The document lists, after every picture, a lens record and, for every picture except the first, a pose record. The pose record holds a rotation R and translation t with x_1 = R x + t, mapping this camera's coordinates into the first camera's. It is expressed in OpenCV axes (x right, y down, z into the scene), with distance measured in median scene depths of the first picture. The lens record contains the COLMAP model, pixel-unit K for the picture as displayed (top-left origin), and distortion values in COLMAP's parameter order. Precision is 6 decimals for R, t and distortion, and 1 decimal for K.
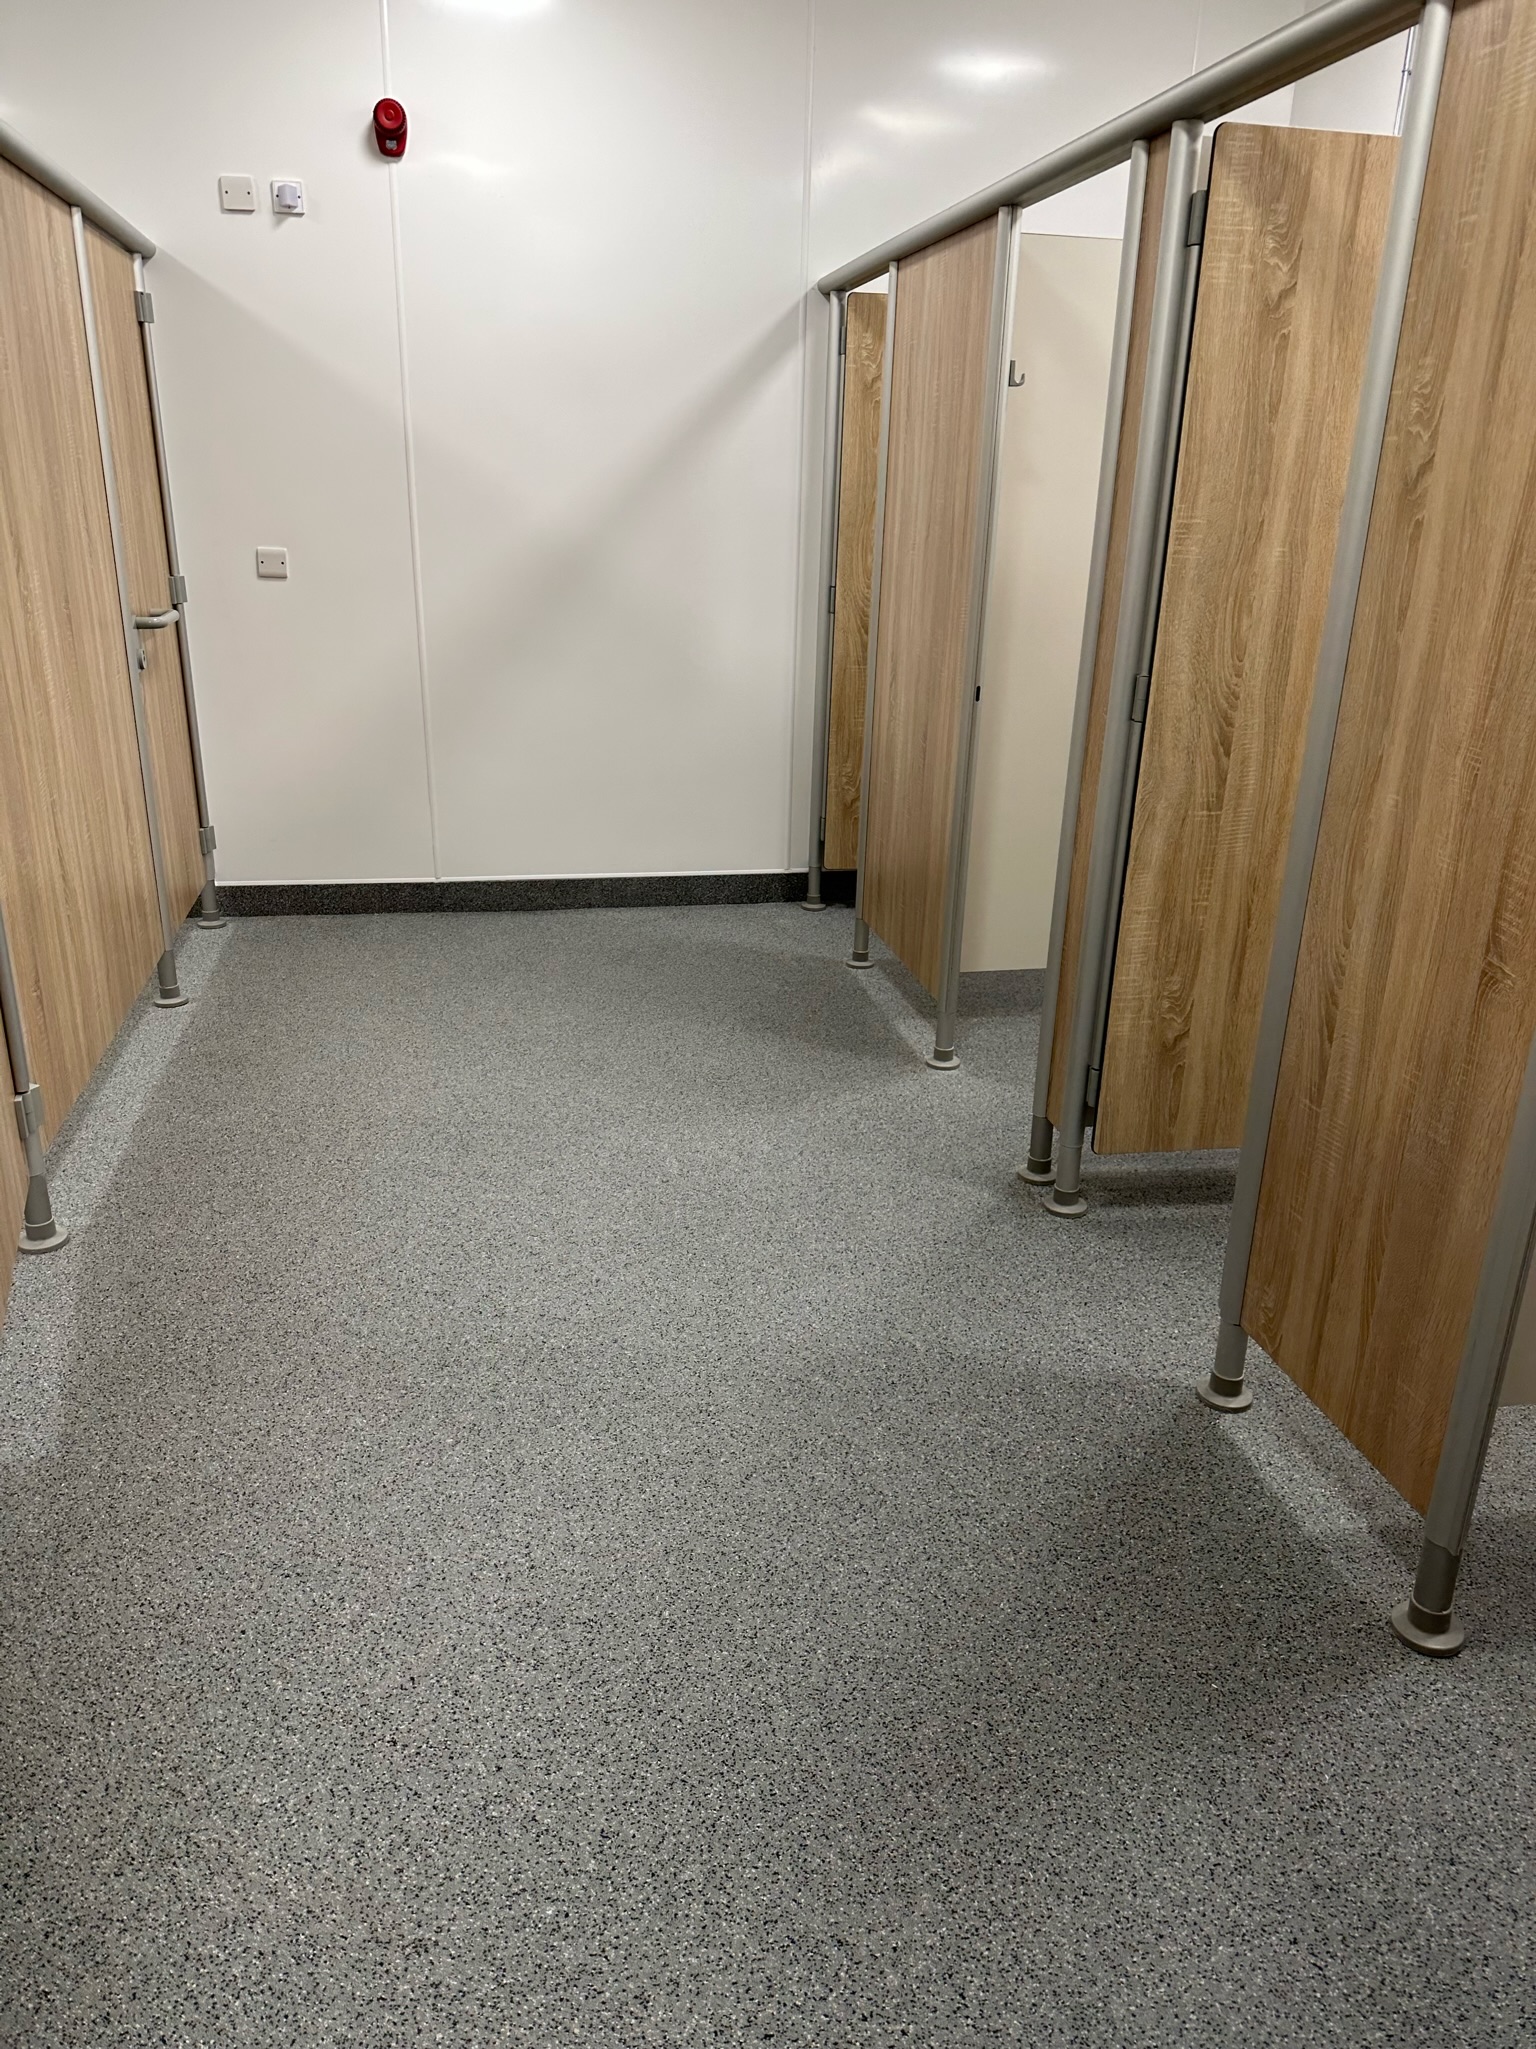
lens RADIAL K [[1443.0, 0, 765.7], [0, 1443.0, 1018.9], [0, 0, 1]] dist [0.063881, -0.083184]
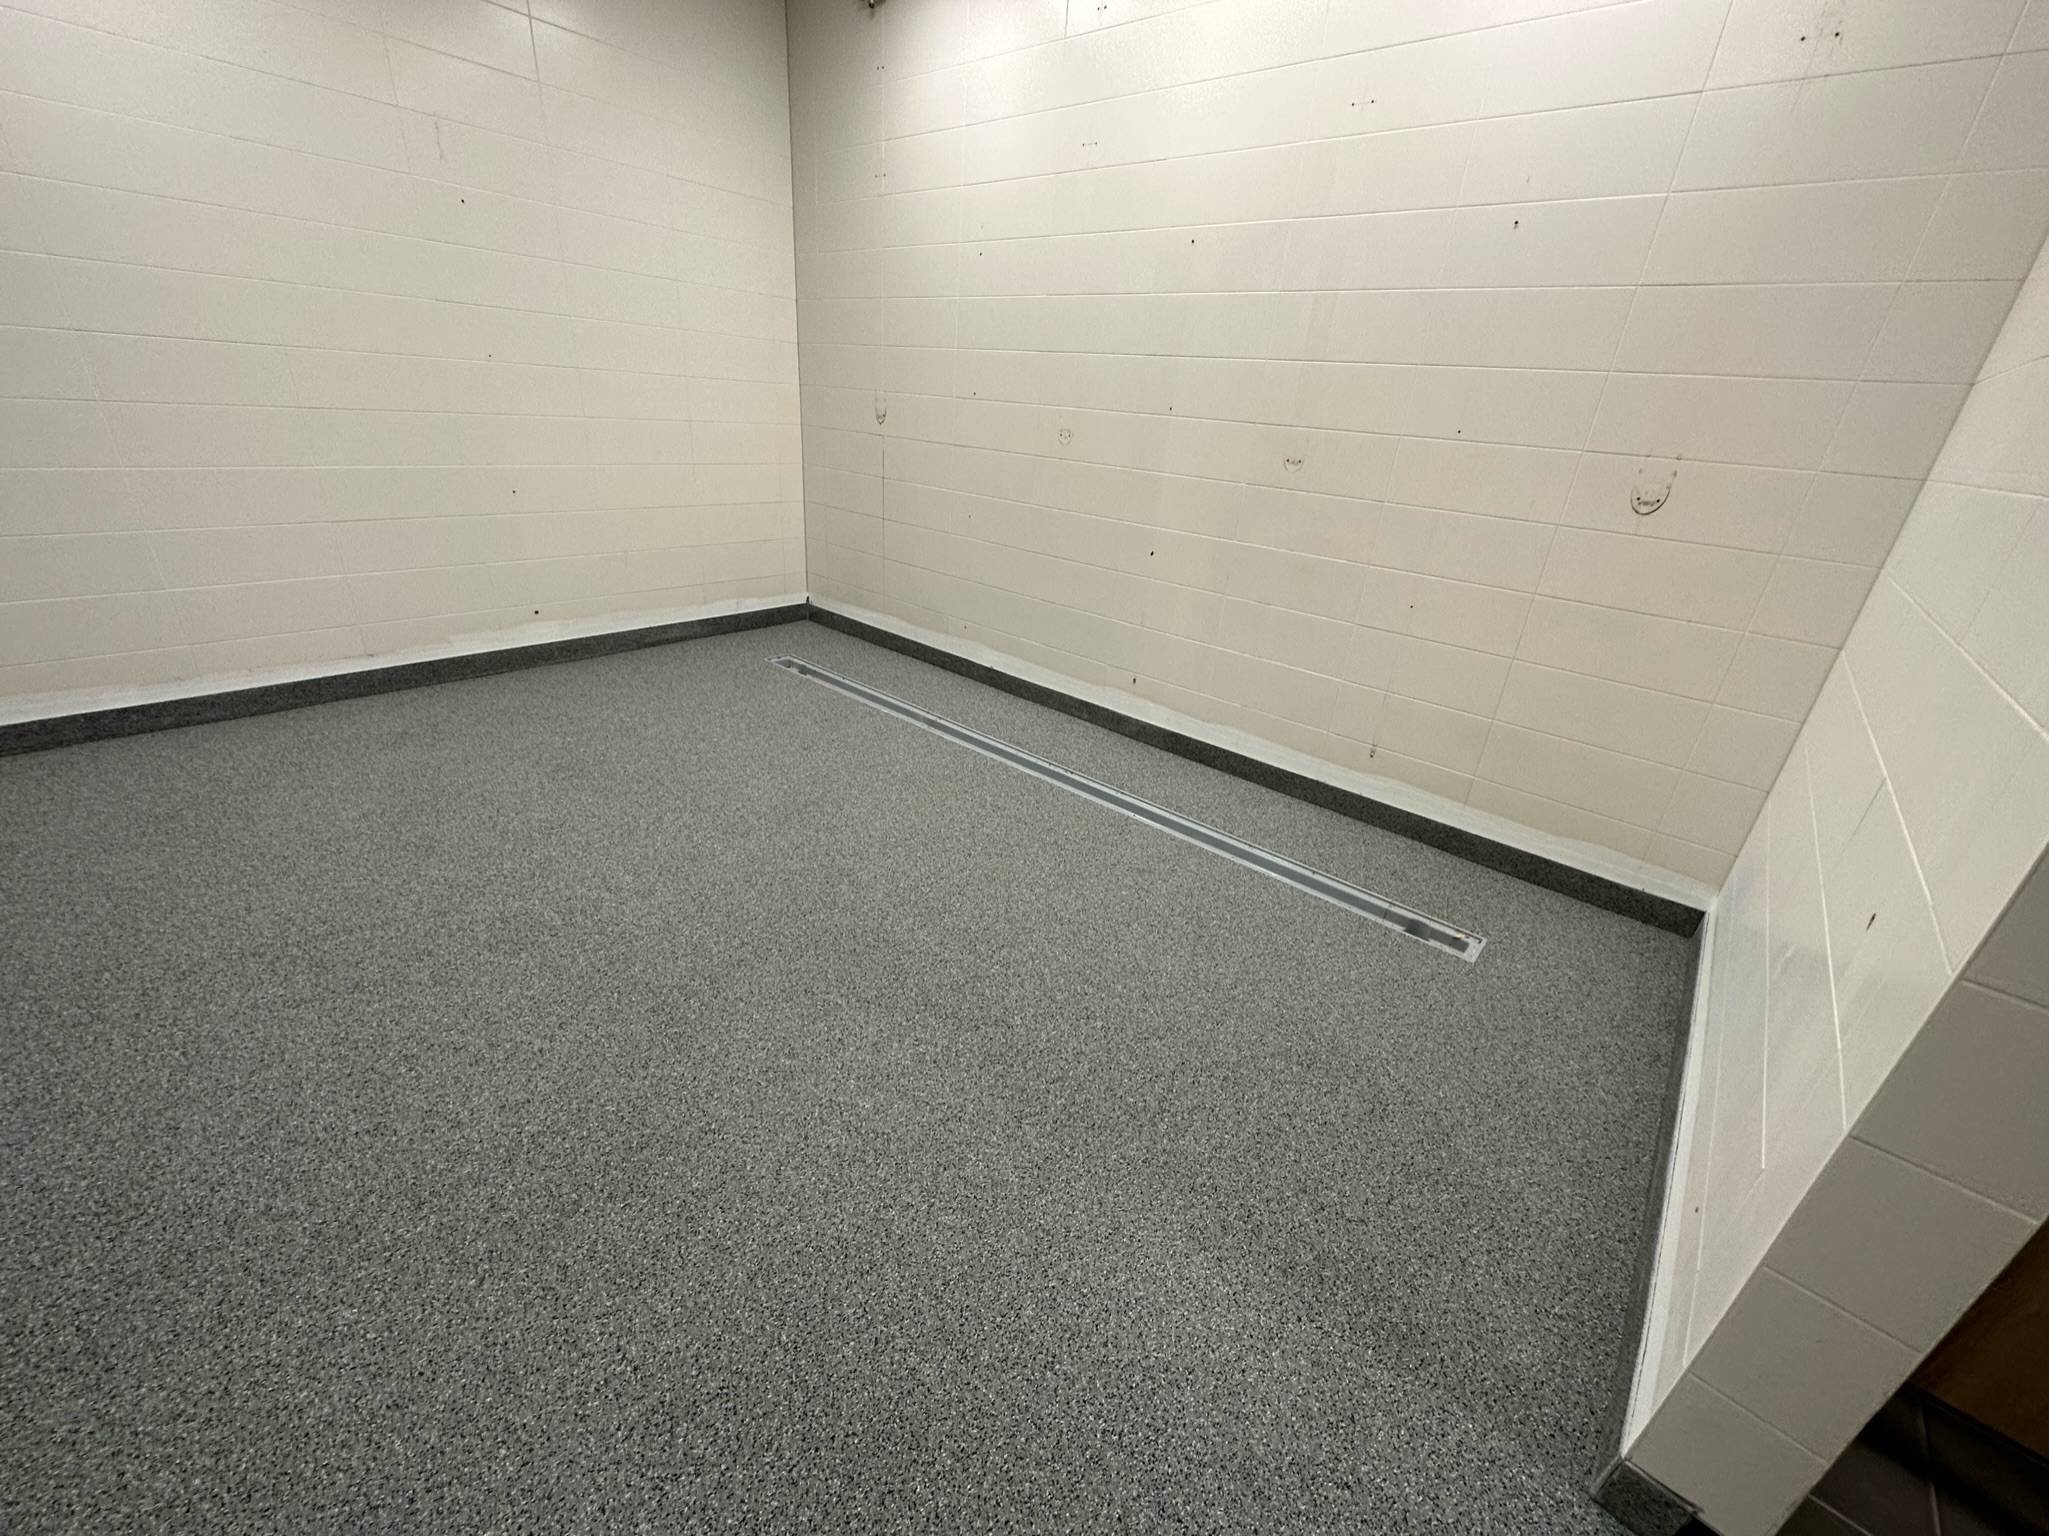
lens RADIAL K [[817.9, 0, 1029.4], [0, 817.9, 765.0], [0, 0, 1]] dist [-0.000315, 0.000403]
pose [[0.791624, -0.220028, 0.570016, -0.126034], [0.162866, 0.975145, 0.150225, -0.065829], [-0.588902, -0.026086, 0.807783, 0.261689]]
